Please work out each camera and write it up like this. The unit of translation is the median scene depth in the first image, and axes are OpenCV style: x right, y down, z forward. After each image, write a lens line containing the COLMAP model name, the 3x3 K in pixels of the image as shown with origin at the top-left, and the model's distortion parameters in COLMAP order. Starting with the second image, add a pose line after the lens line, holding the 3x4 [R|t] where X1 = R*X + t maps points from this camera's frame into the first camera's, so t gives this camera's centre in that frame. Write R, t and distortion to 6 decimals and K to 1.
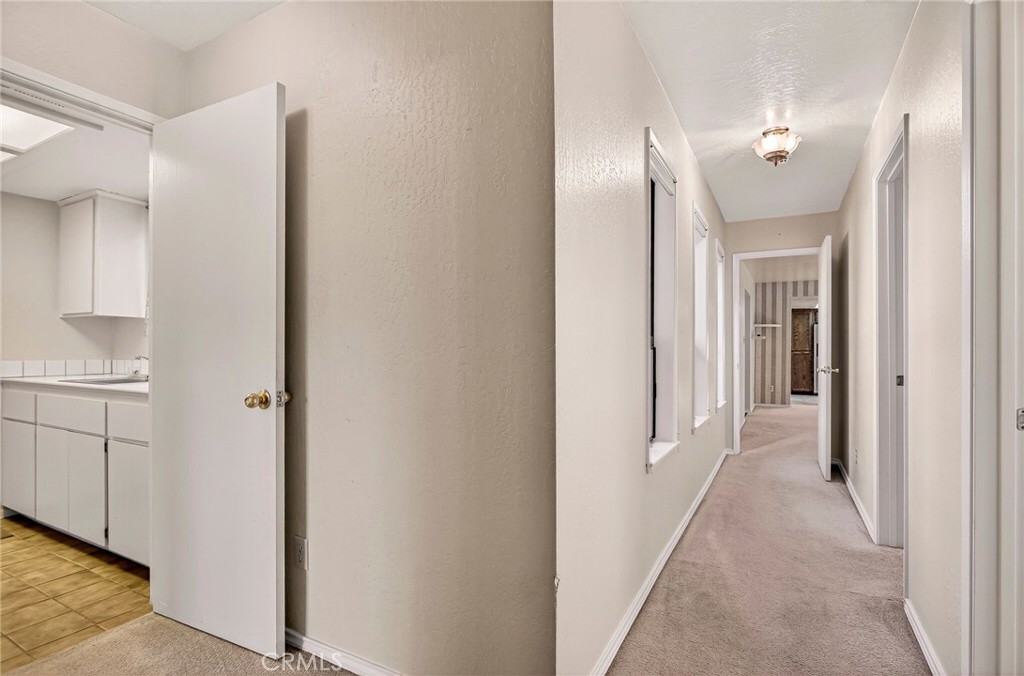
lens RADIAL K [[489.4, 0, 513.3], [0, 489.4, 344.0], [0, 0, 1]] dist [-0.005209, -0.000245]
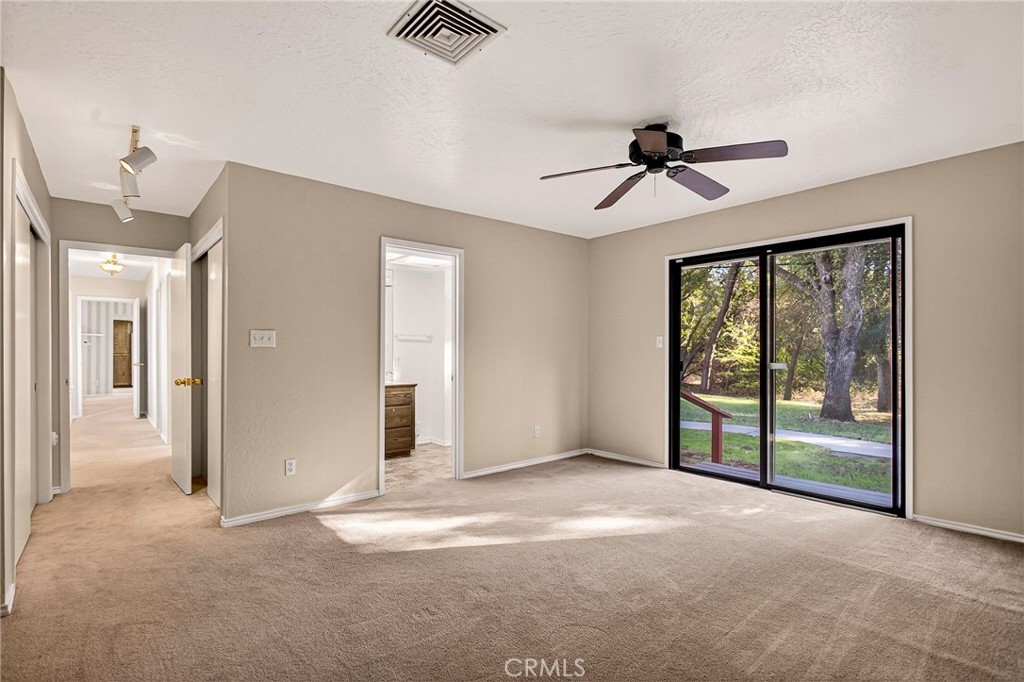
lens RADIAL K [[488.8, 0, 503.5], [0, 488.8, 350.2], [0, 0, 1]] dist [-0.008725, 0.002122]
pose [[0.360635, -0.006723, 0.932683, -0.287011], [-0.001944, 0.999966, 0.007960, -0.008986], [-0.932705, -0.004683, 0.360609, -0.475694]]
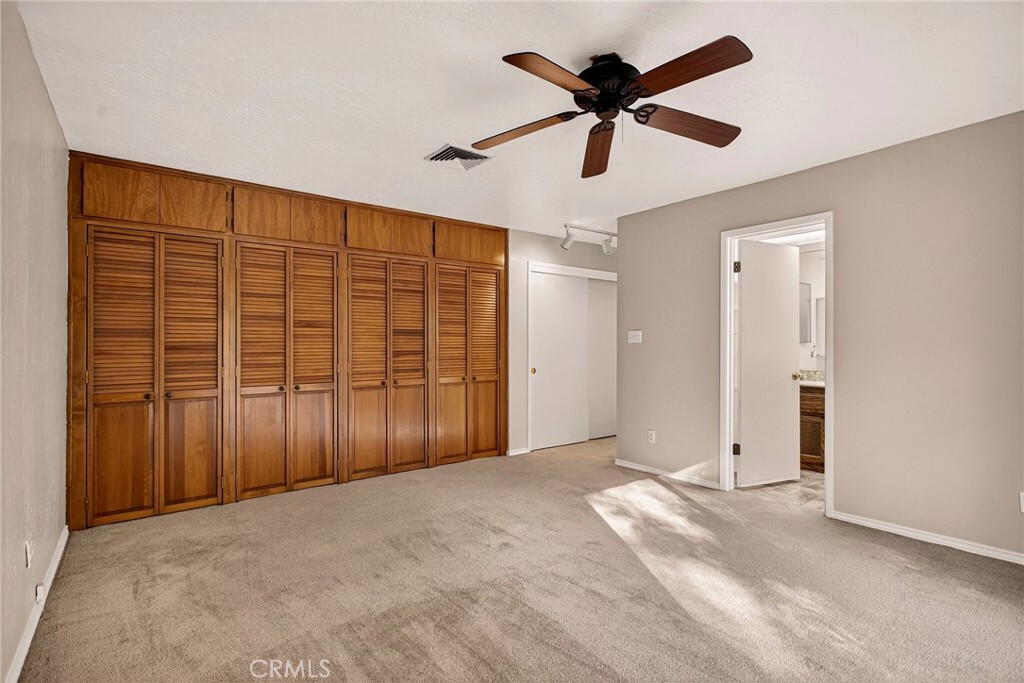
lens RADIAL K [[488.8, 0, 517.6], [0, 488.8, 338.1], [0, 0, 1]] dist [-0.008725, 0.002122]
pose [[0.924076, -0.012329, -0.382010, 0.015797], [0.008869, 0.999902, -0.010817, -0.008572], [0.382106, 0.006608, 0.924095, -0.653642]]
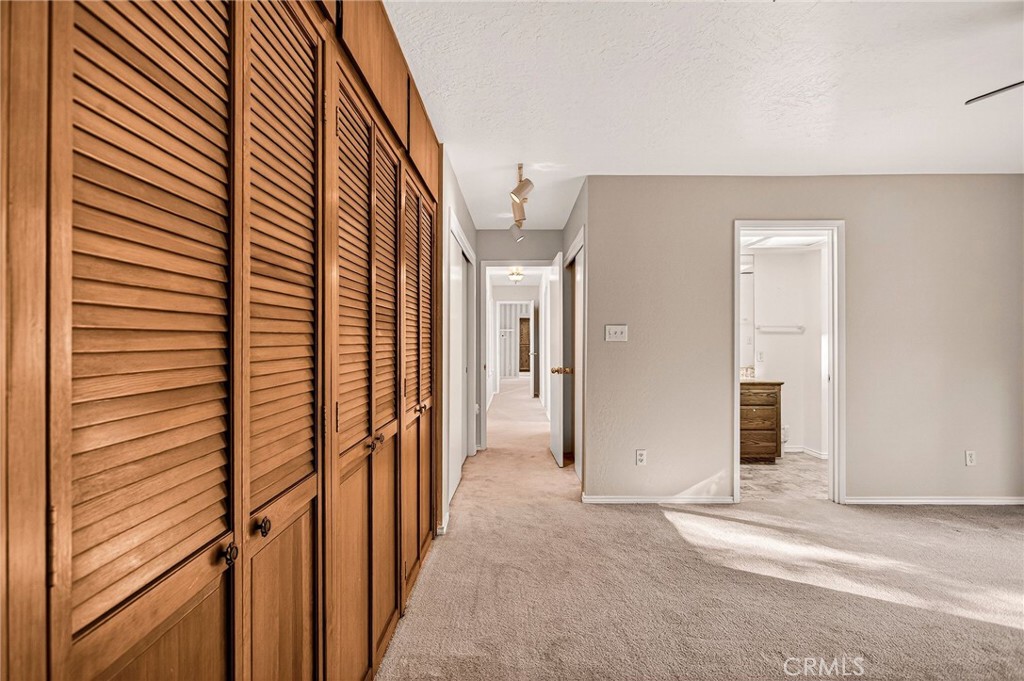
lens RADIAL K [[488.8, 0, 507.4], [0, 488.8, 335.4], [0, 0, 1]] dist [-0.008725, 0.002122]
pose [[0.880131, -0.000738, 0.474730, -0.275947], [0.003705, 0.999979, -0.005315, -0.010526], [-0.474716, 0.006436, 0.880115, -0.478727]]
